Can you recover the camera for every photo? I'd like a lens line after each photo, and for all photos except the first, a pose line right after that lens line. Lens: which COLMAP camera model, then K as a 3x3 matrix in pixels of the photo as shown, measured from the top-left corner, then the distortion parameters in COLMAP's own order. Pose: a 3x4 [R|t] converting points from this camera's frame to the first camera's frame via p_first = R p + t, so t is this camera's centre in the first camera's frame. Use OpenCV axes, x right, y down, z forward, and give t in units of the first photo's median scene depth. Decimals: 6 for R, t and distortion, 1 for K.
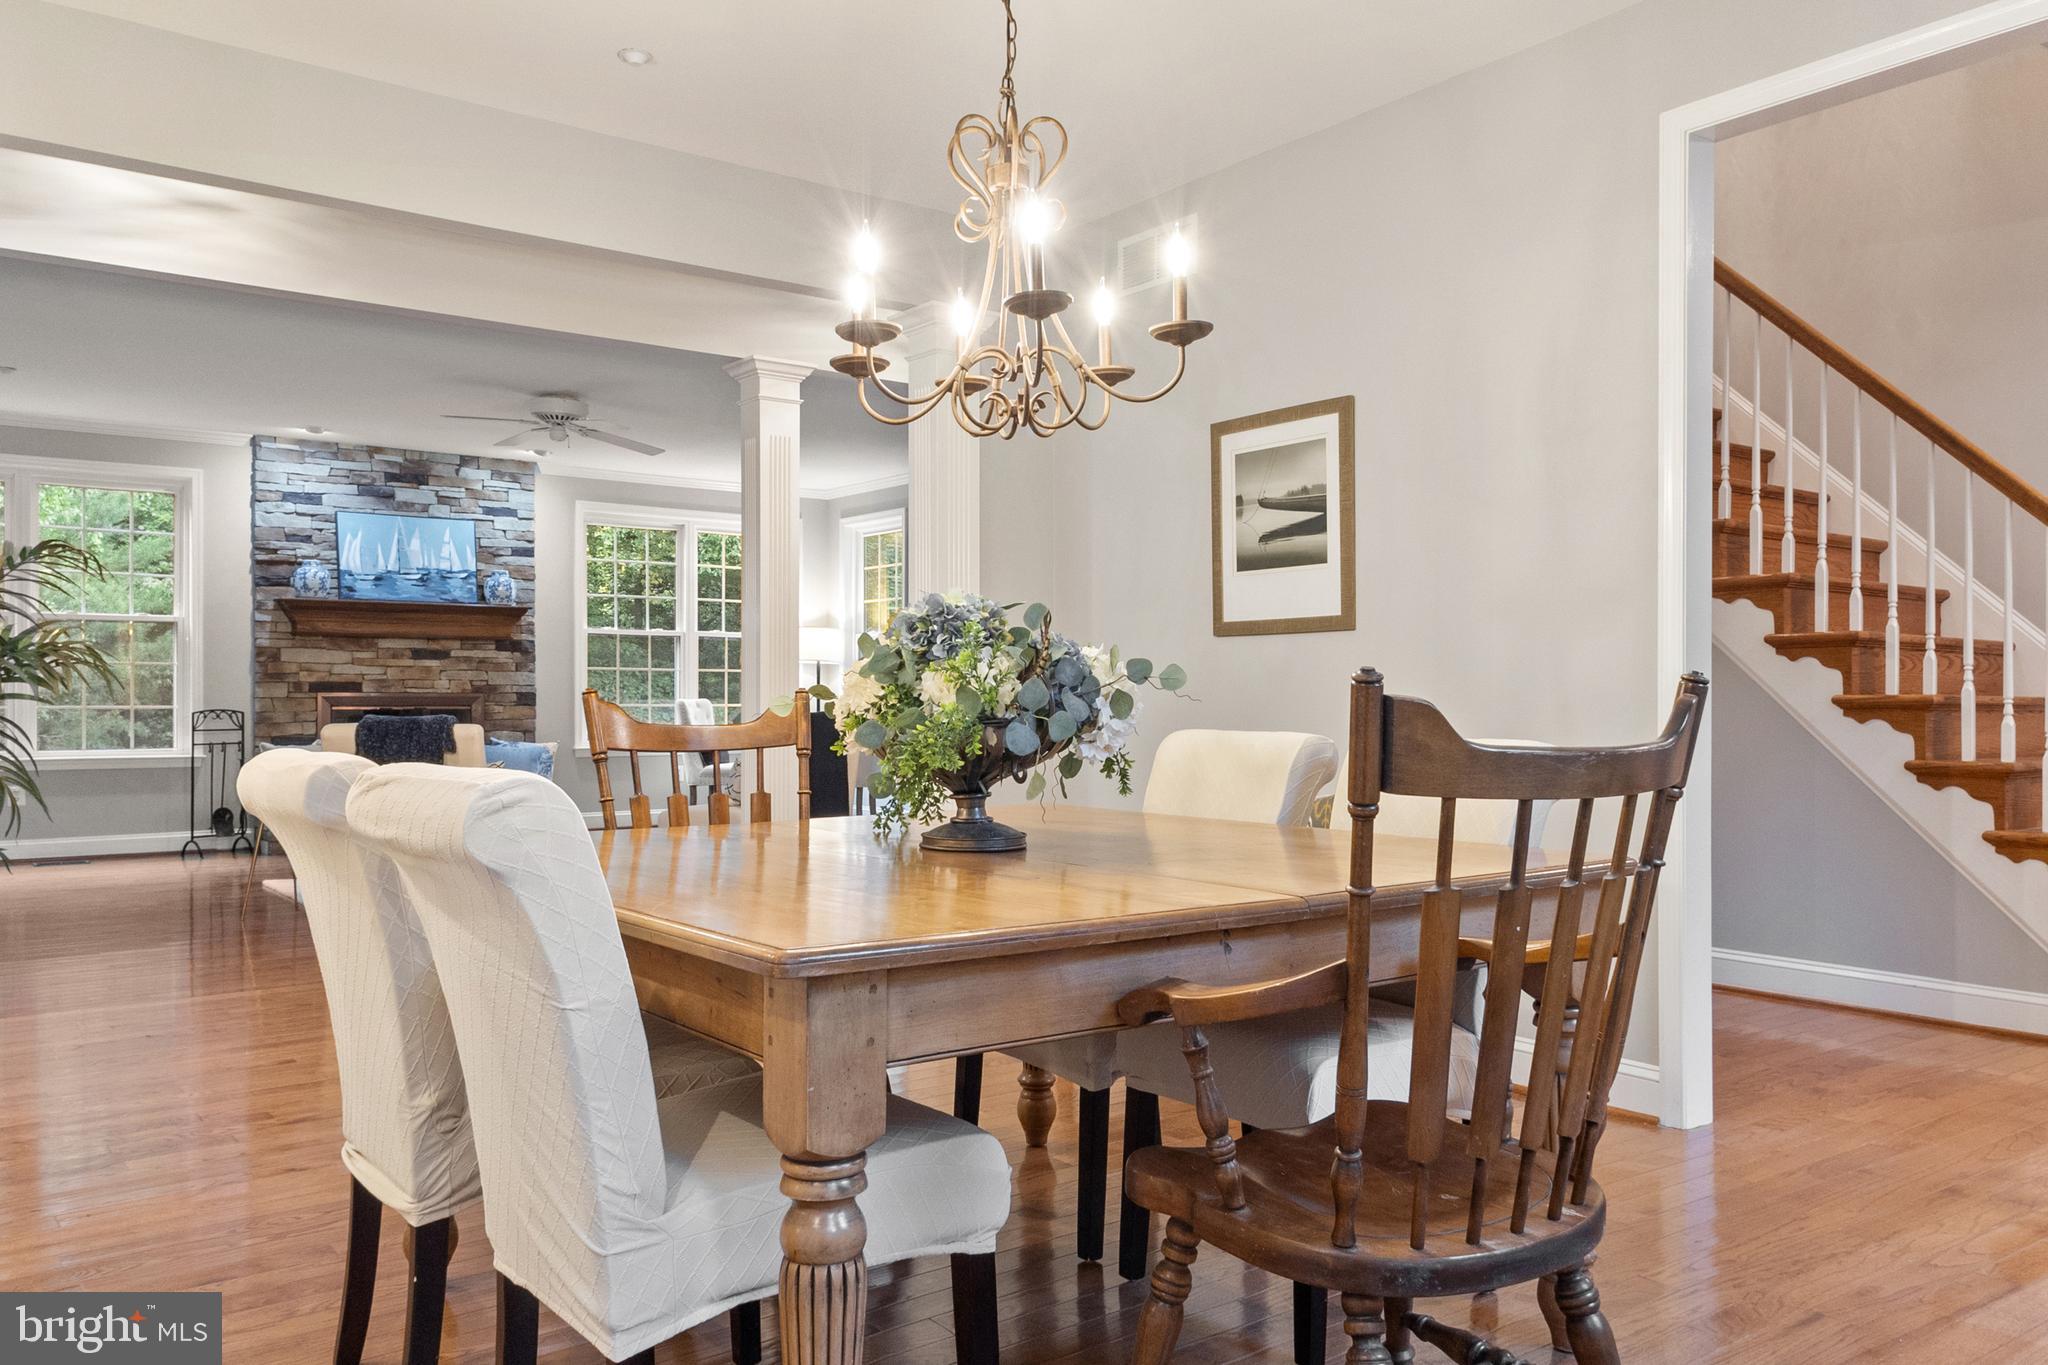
lens RADIAL K [[1545.3, 0, 1037.6], [0, 1545.3, 686.9], [0, 0, 1]] dist [0.066042, -0.054885]
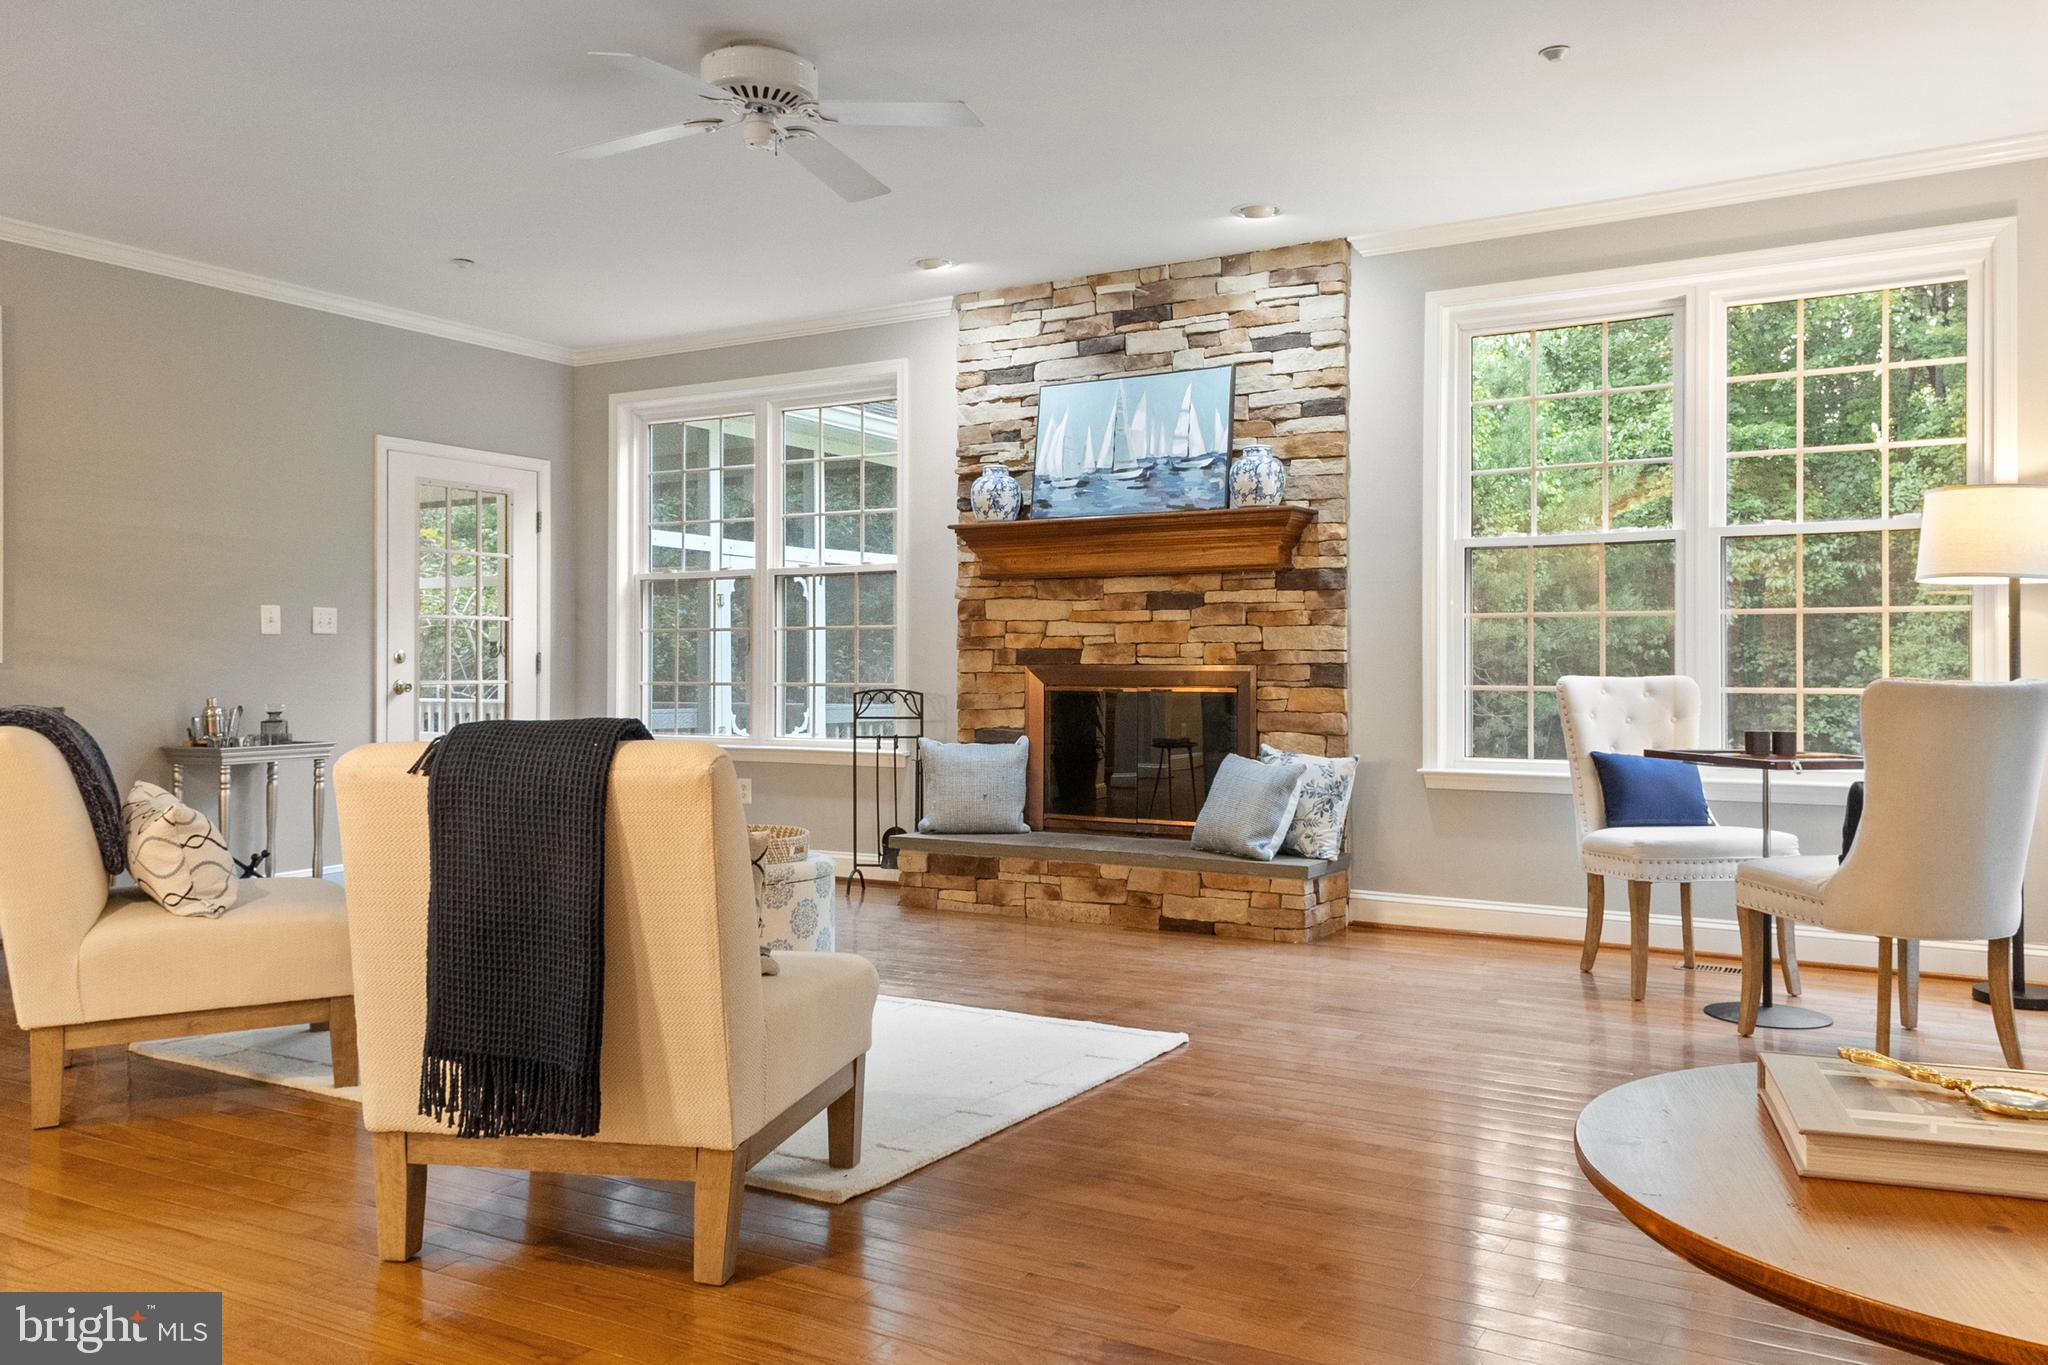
lens RADIAL K [[1545.3, 0, 1015.7], [0, 1545.3, 656.3], [0, 0, 1]] dist [0.066042, -0.054885]
pose [[0.374998, -0.008927, -0.926983, 0.139775], [0.004757, 0.999959, -0.007705, 0.004826], [0.927013, -0.001521, 0.375025, 0.718794]]
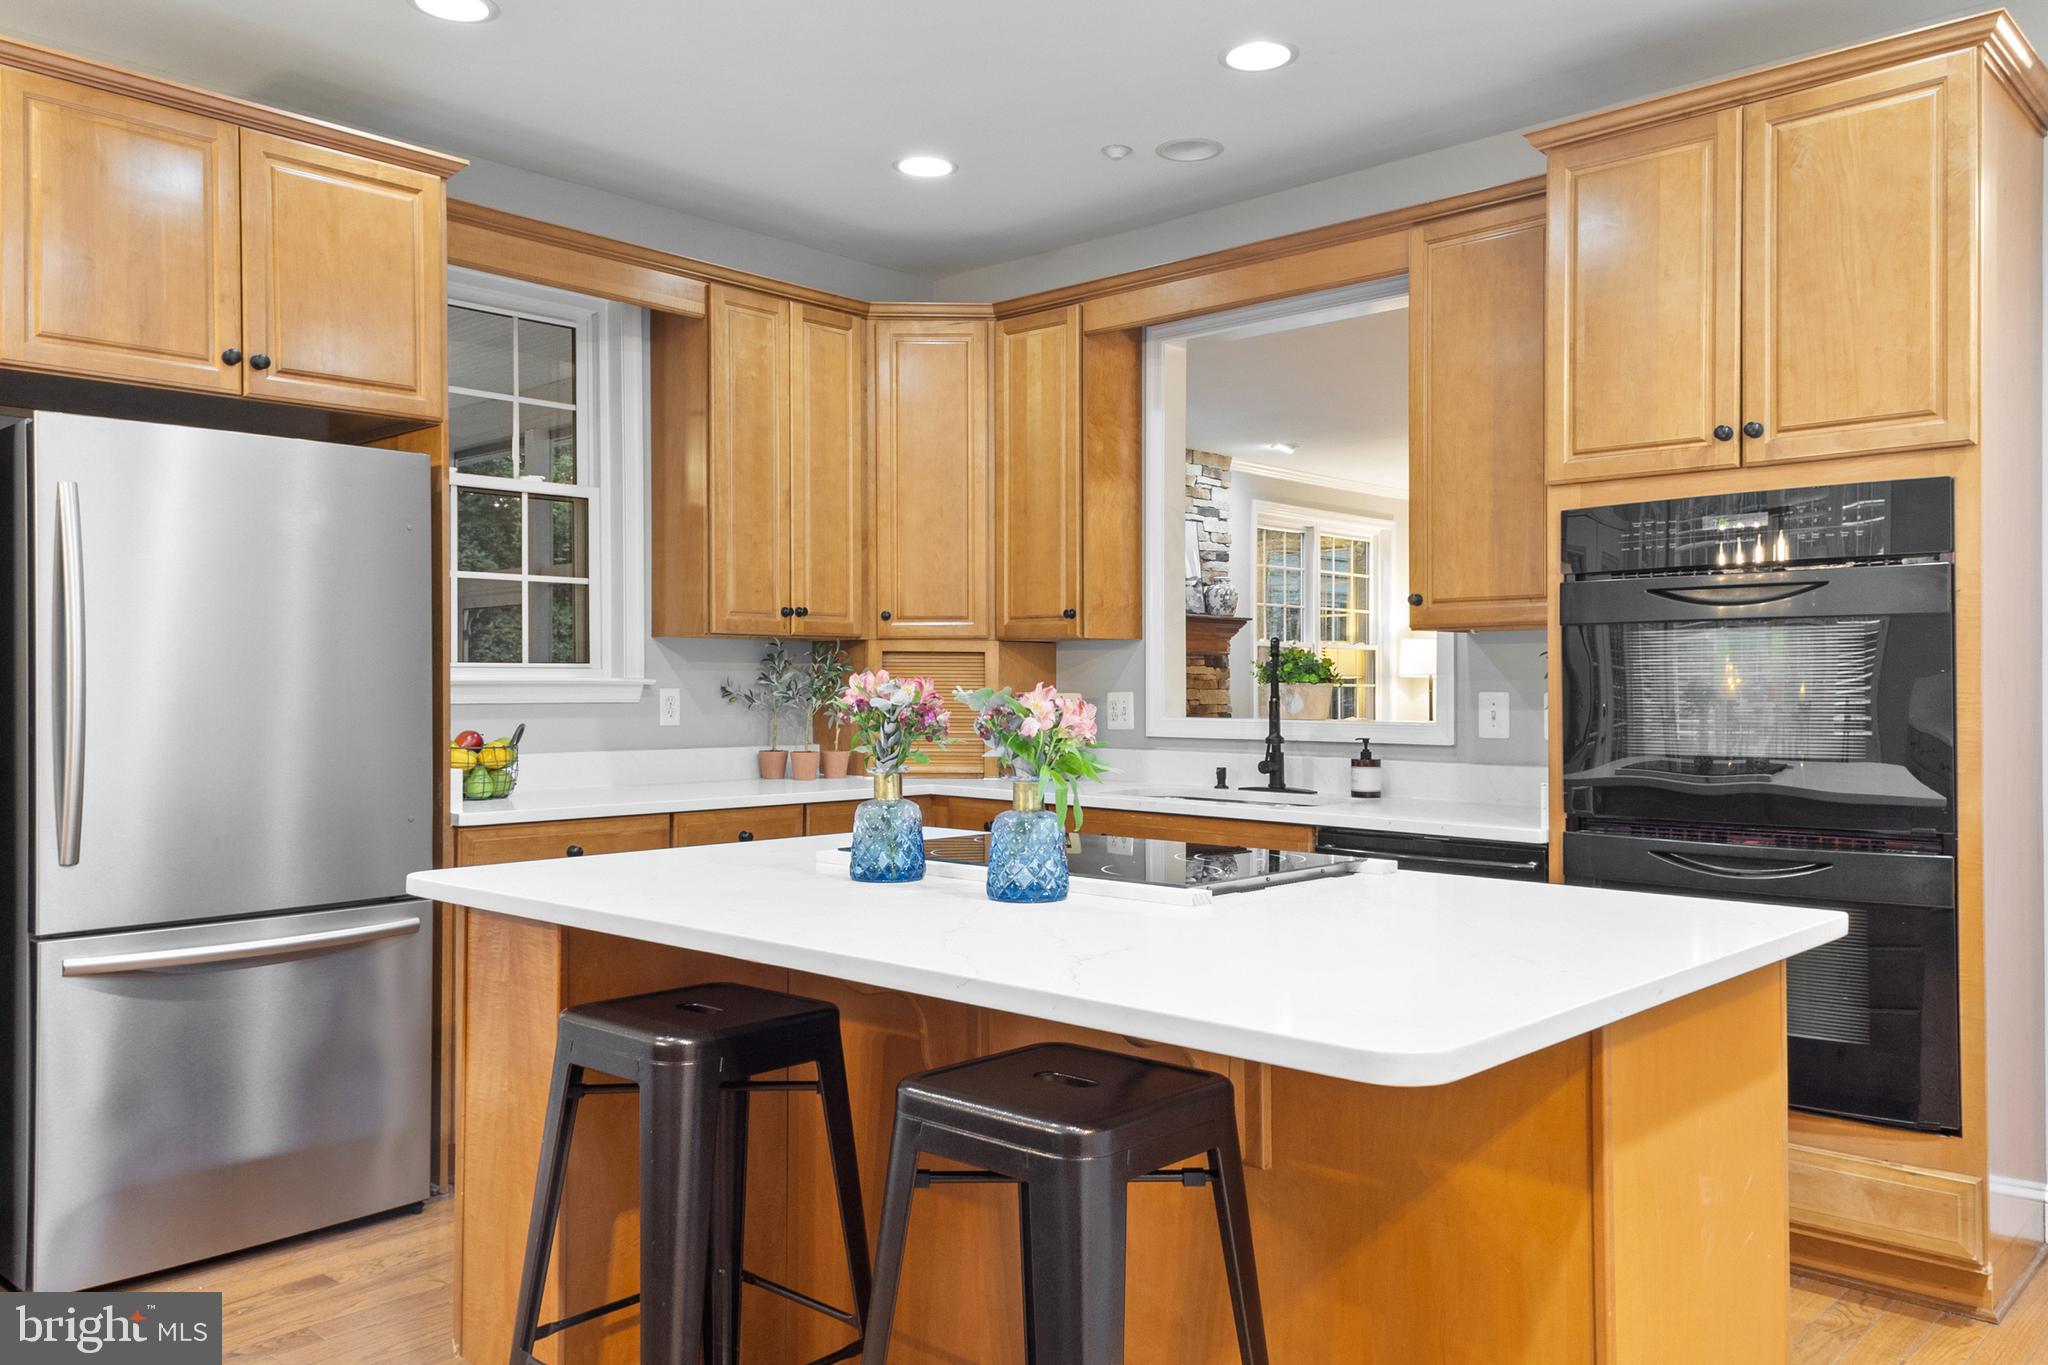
lens RADIAL K [[1545.3, 0, 1032.4], [0, 1545.3, 679.4], [0, 0, 1]] dist [0.066042, -0.054885]
pose [[0.985165, 0.001624, 0.171602, -0.613427], [-0.001532, 0.999999, -0.000667, -0.015339], [-0.171603, 0.000394, 0.985166, 0.141016]]
